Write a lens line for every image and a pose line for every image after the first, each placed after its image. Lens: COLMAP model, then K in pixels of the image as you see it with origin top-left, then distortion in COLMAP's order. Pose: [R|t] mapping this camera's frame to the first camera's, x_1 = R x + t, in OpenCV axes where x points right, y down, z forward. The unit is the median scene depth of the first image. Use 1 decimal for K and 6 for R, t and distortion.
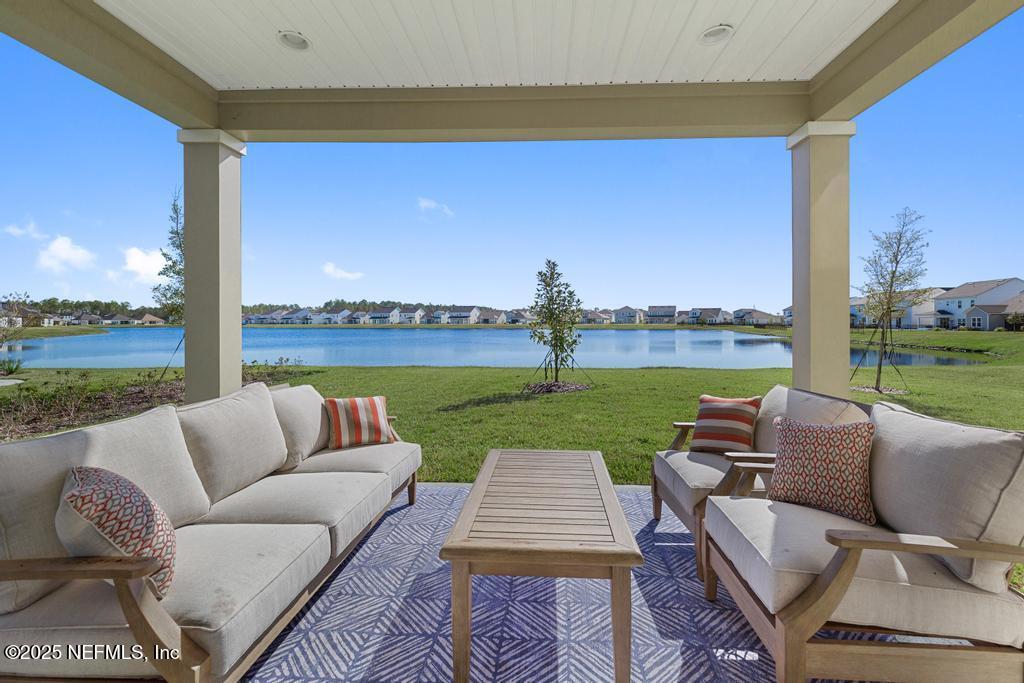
lens RADIAL K [[473.9, 0, 525.9], [0, 473.9, 329.7], [0, 0, 1]] dist [0.000462, -0.000091]
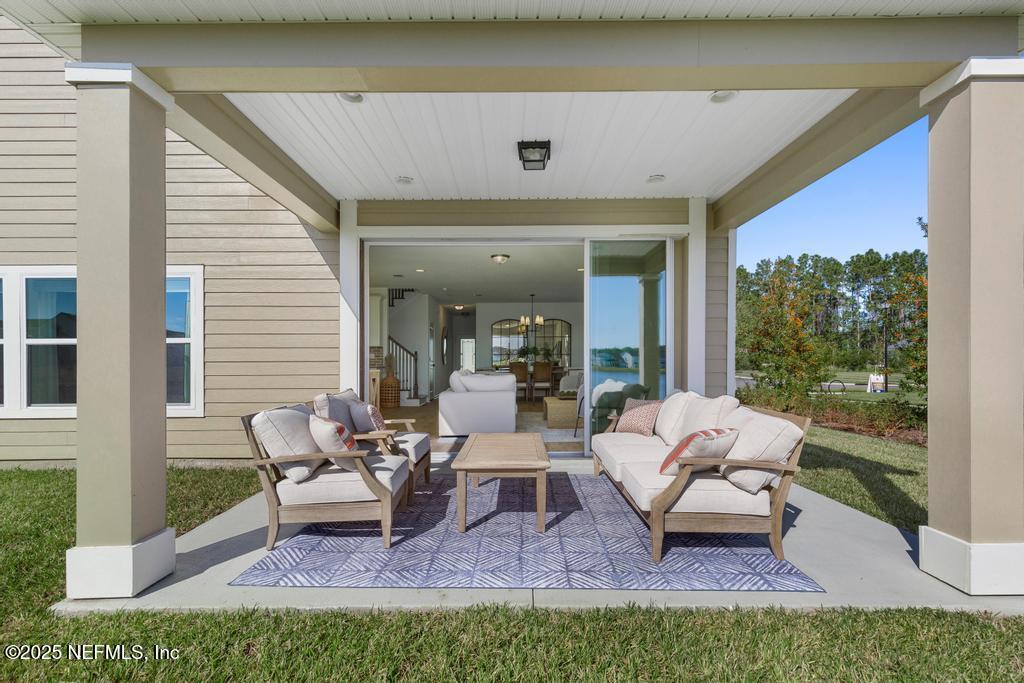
lens RADIAL K [[471.2, 0, 506.4], [0, 471.2, 352.7], [0, 0, 1]] dist [0.000219, -0.000243]
pose [[-0.999036, 0.005875, -0.043493, 0.100754], [0.005852, 0.999983, 0.000665, -0.011771], [0.043496, 0.000410, -0.999054, 2.691800]]
